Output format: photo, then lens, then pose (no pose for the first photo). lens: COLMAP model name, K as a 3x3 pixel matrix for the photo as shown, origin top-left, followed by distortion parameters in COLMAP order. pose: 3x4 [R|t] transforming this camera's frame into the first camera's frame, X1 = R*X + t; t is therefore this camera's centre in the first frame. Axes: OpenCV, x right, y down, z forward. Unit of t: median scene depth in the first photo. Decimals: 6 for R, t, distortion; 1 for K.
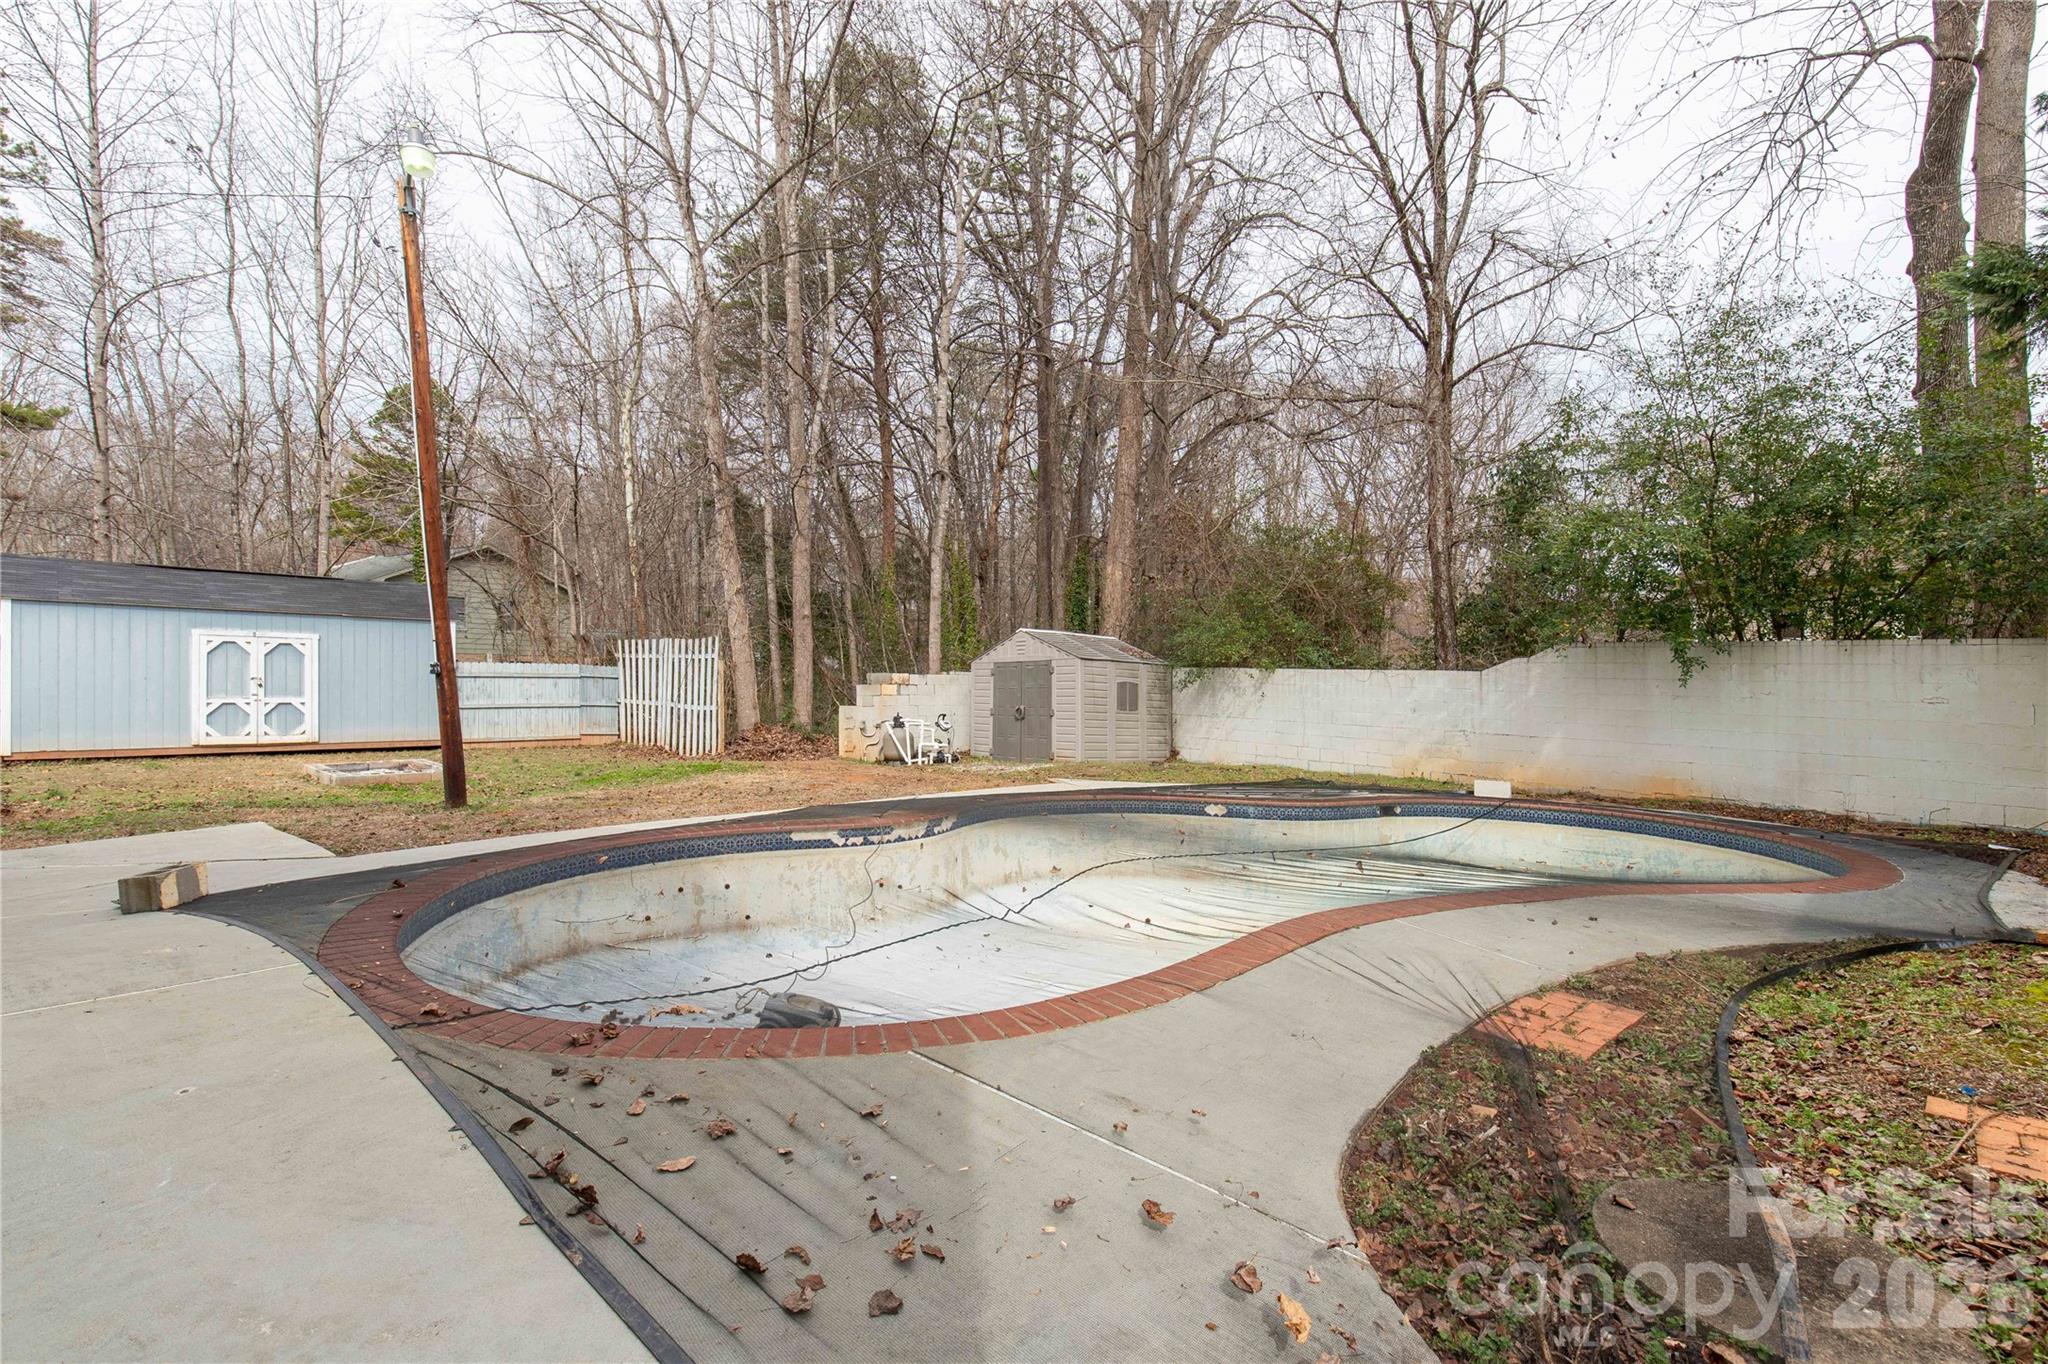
lens RADIAL K [[933.7, 0, 1024.0], [0, 933.7, 682.0], [0, 0, 1]] dist [-0.001771, -0.000762]
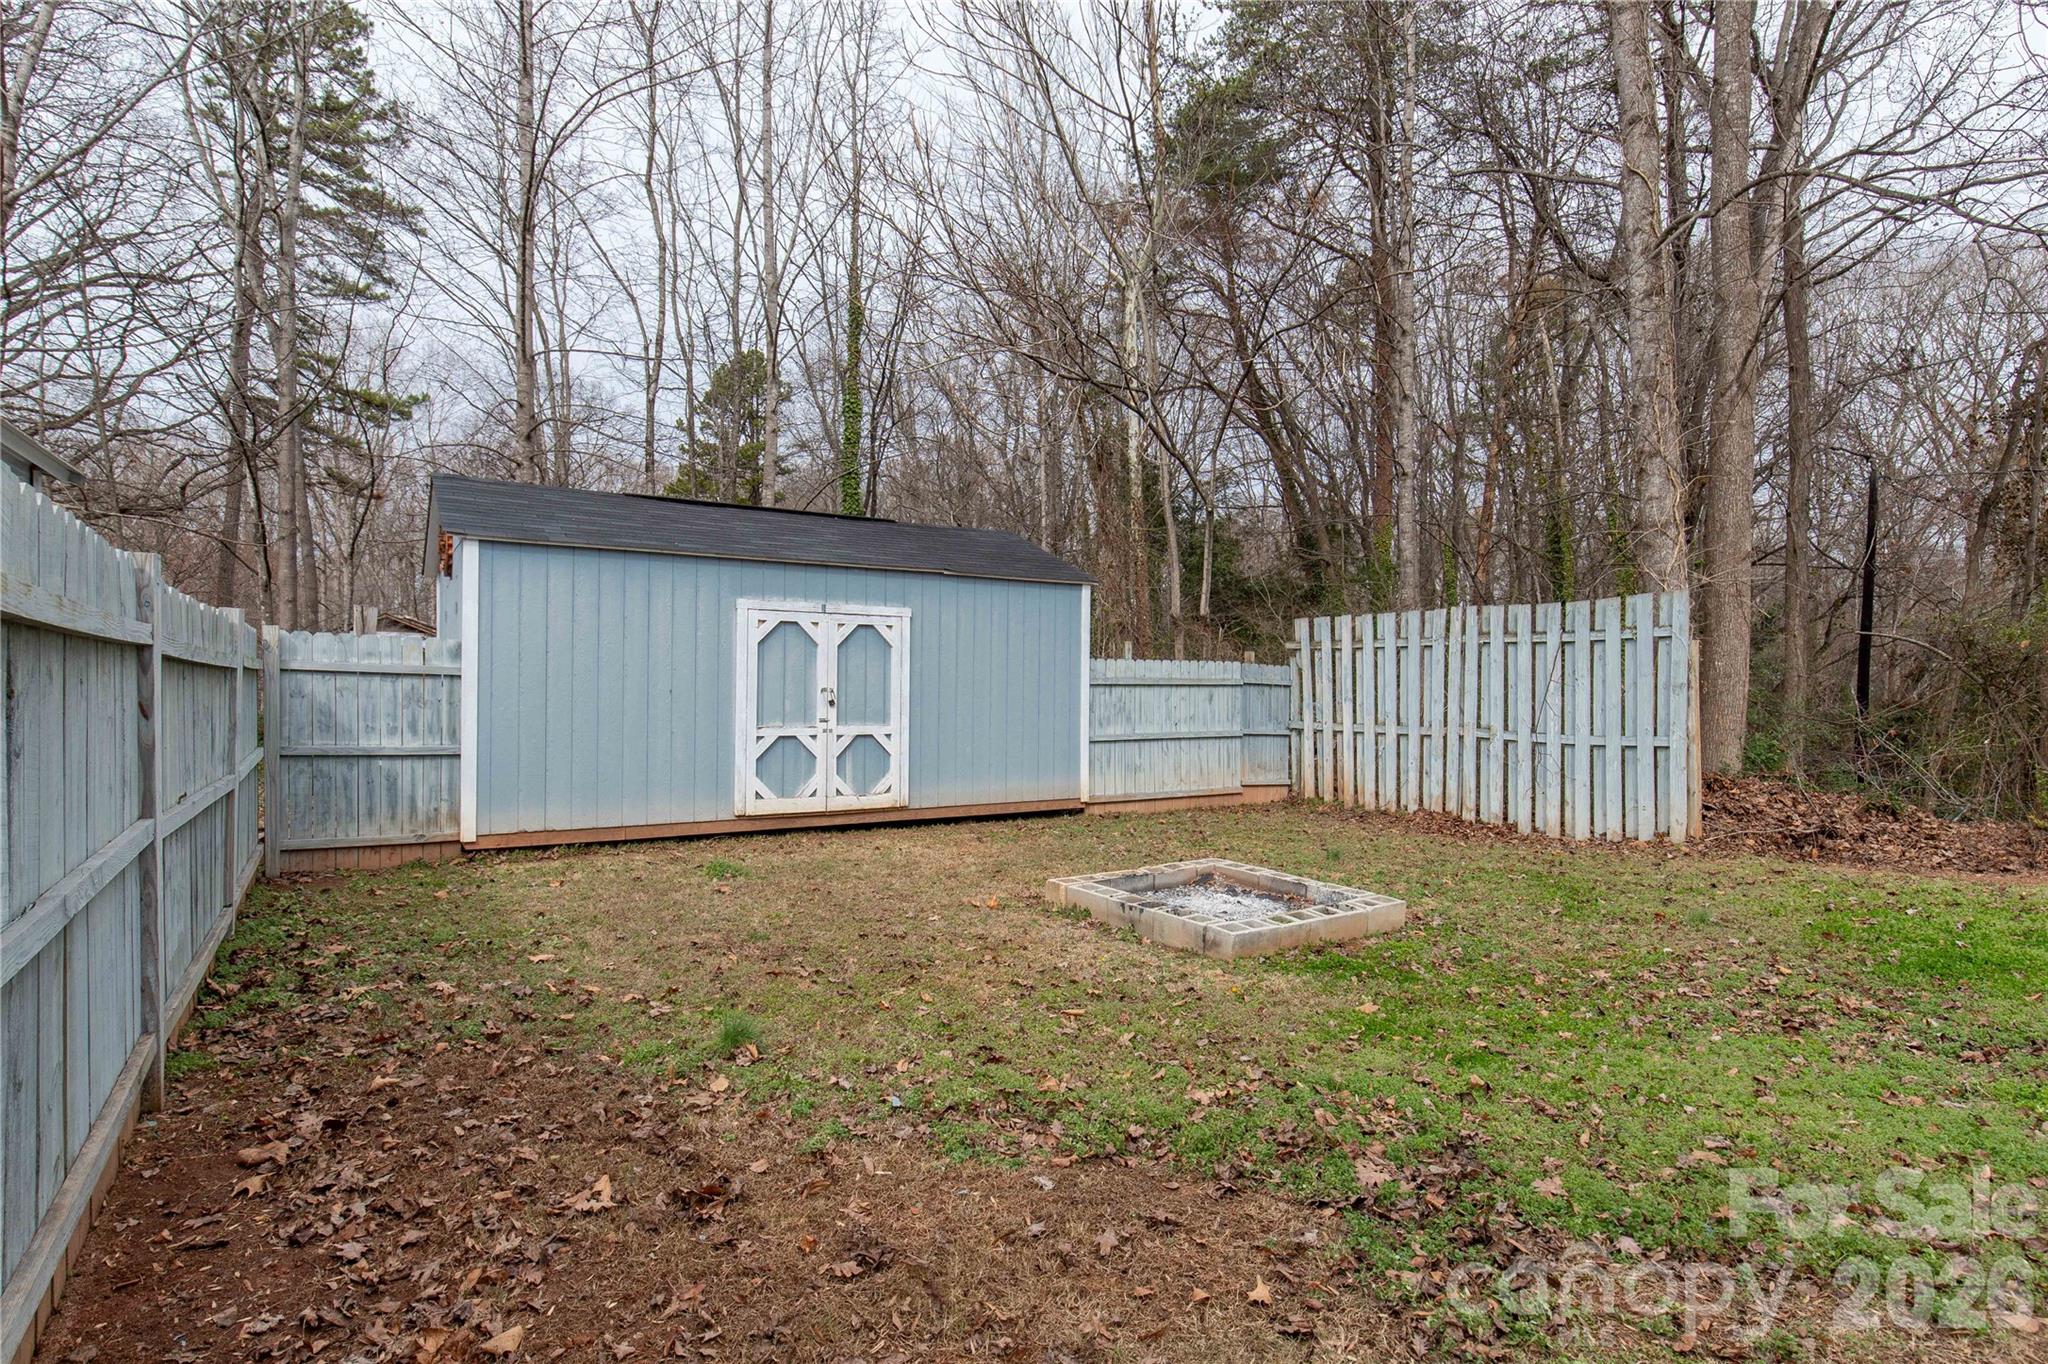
lens RADIAL K [[1033.0, 0, 1024.0], [0, 1033.0, 682.0], [0, 0, 1]] dist [0.001569, 0.000091]
pose [[0.967846, -0.003790, -0.251513, -0.556738], [0.002901, 0.999988, -0.003906, -0.005963], [0.251525, 0.003051, 0.967846, 0.447303]]
